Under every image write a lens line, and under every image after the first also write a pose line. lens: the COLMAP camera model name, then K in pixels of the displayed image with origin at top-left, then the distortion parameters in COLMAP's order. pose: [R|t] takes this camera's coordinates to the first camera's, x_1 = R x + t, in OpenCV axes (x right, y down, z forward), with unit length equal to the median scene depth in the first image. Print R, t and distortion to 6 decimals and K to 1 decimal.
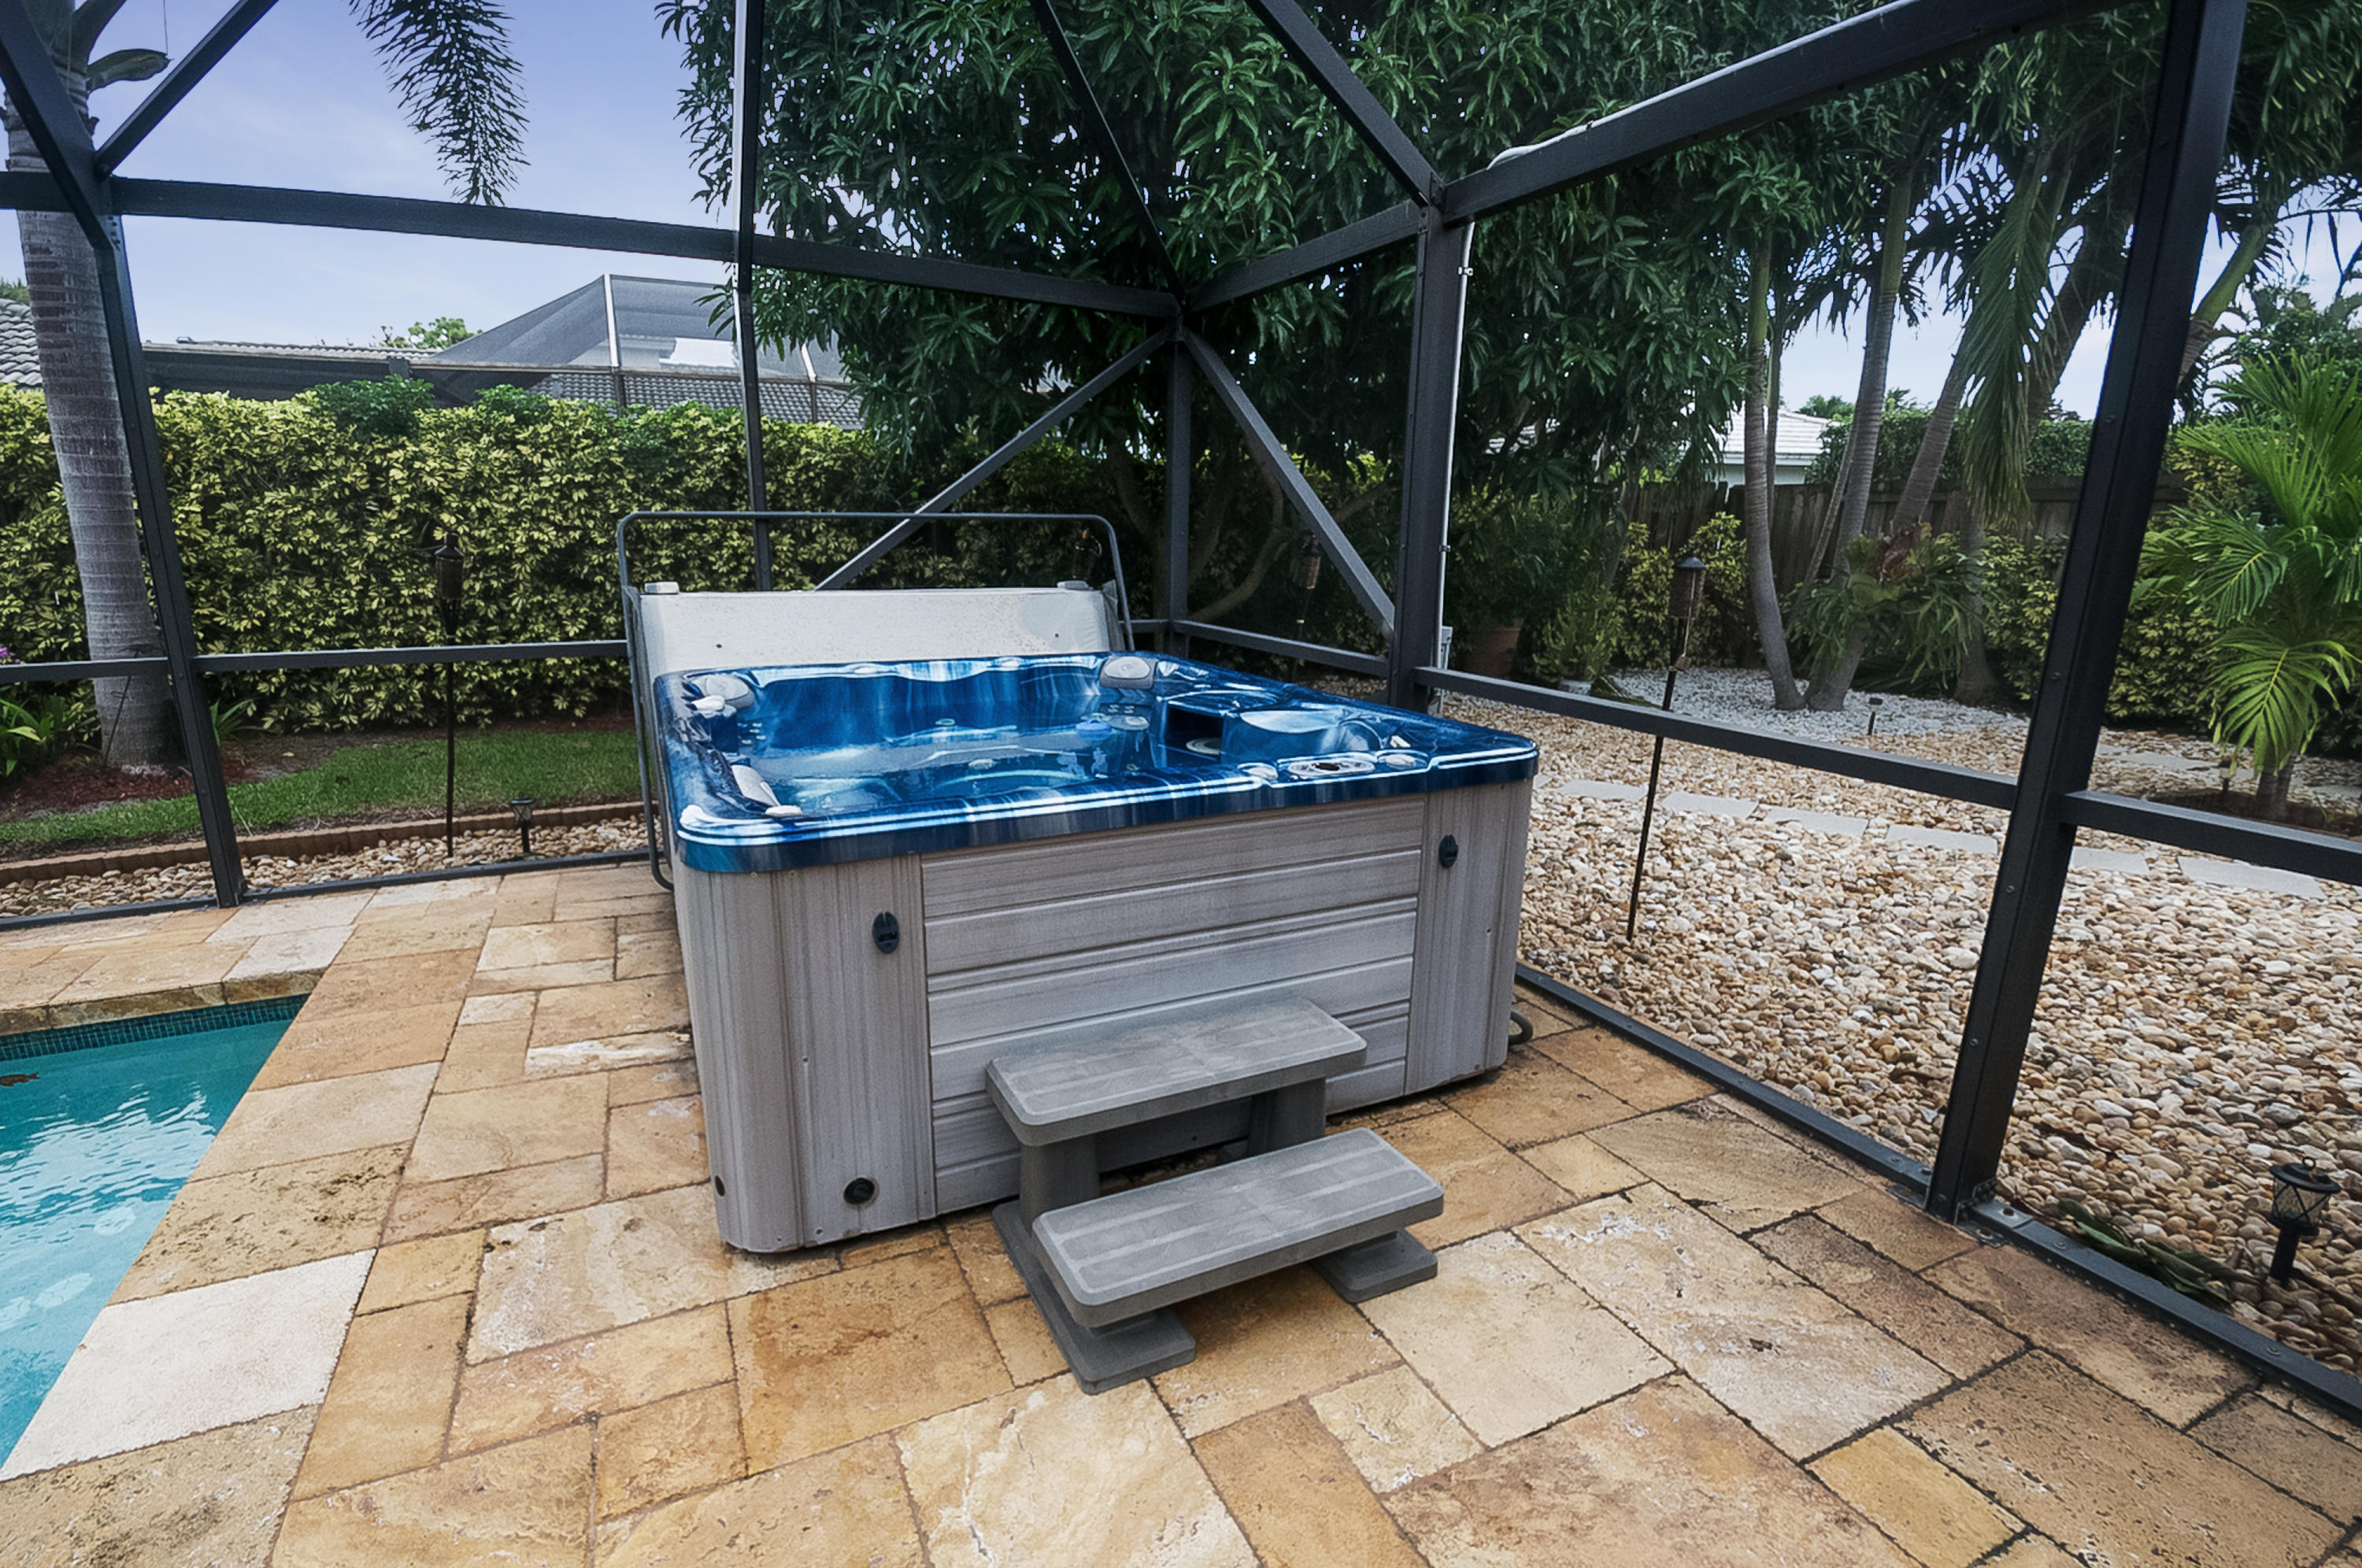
lens RADIAL K [[1100.8, 0, 1181.0], [0, 1100.8, 784.0], [0, 0, 1]] dist [0.018626, -0.024371]
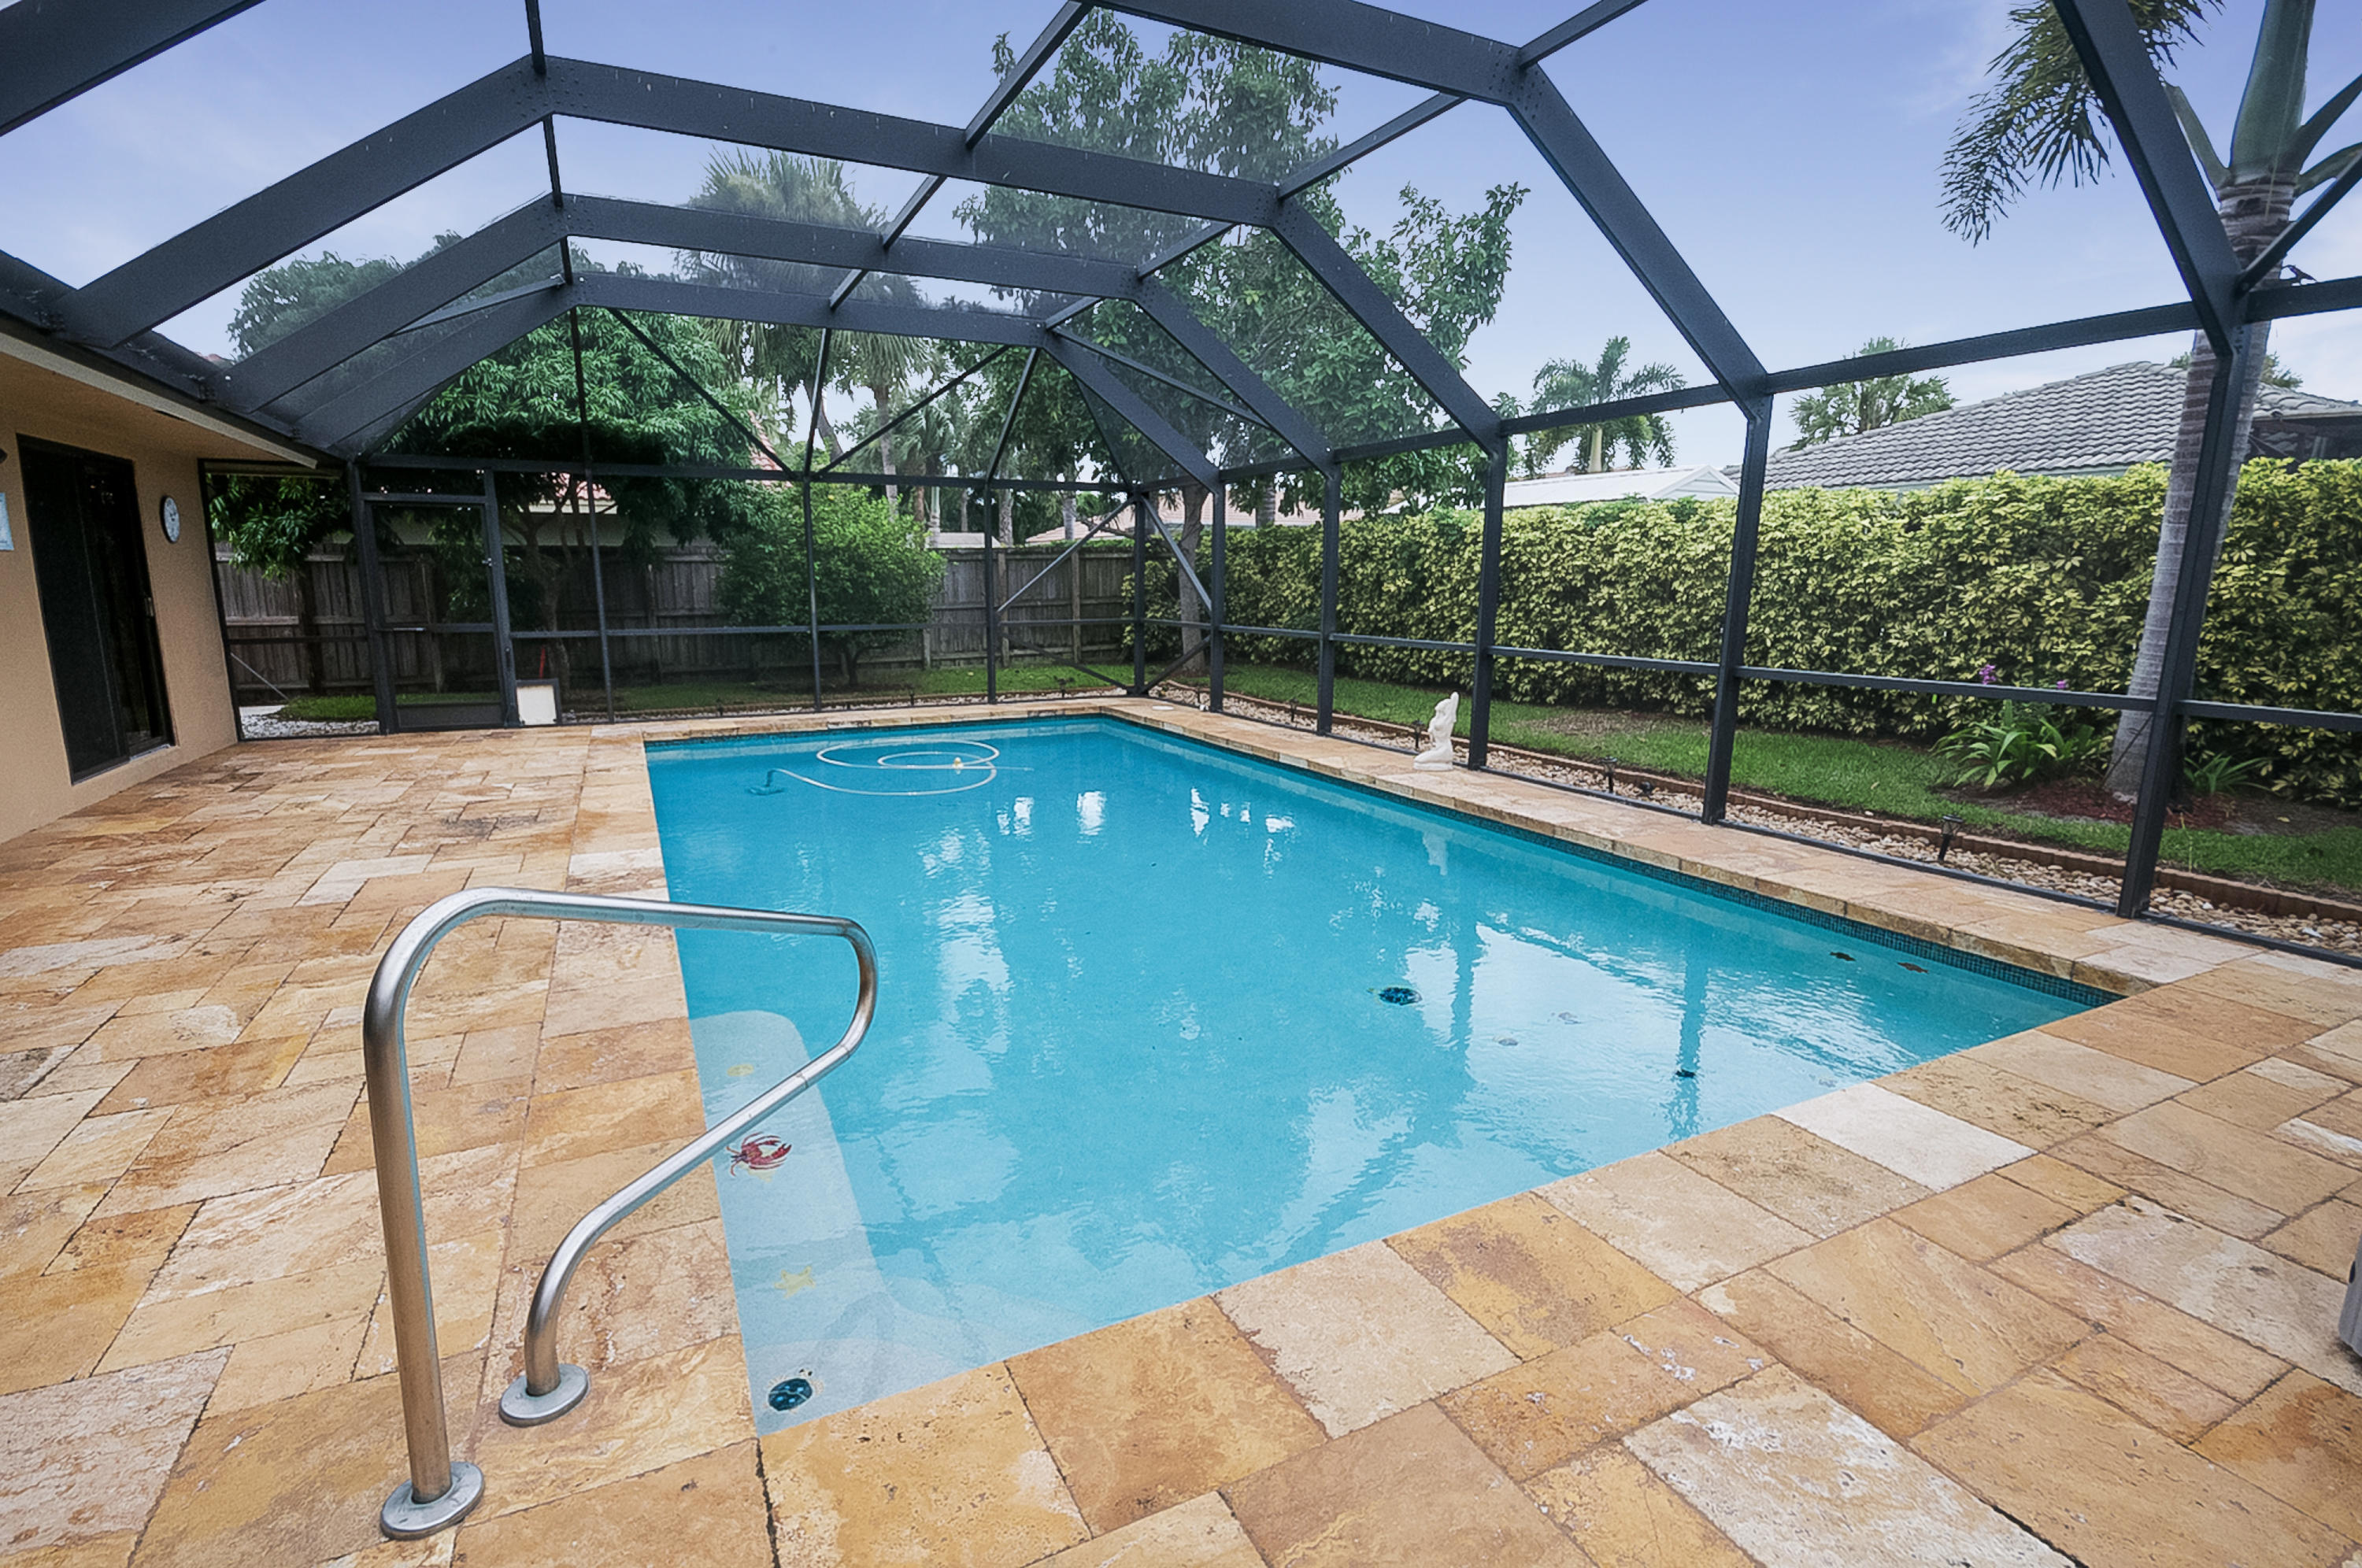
lens RADIAL K [[1073.8, 0, 1181.0], [0, 1073.8, 784.0], [0, 0, 1]] dist [0.010391, -0.000006]
pose [[0.034994, 0.193120, -0.980551, 0.152903], [-0.242774, 0.953405, 0.179109, 0.013026], [0.969452, 0.231784, 0.080248, -0.065054]]
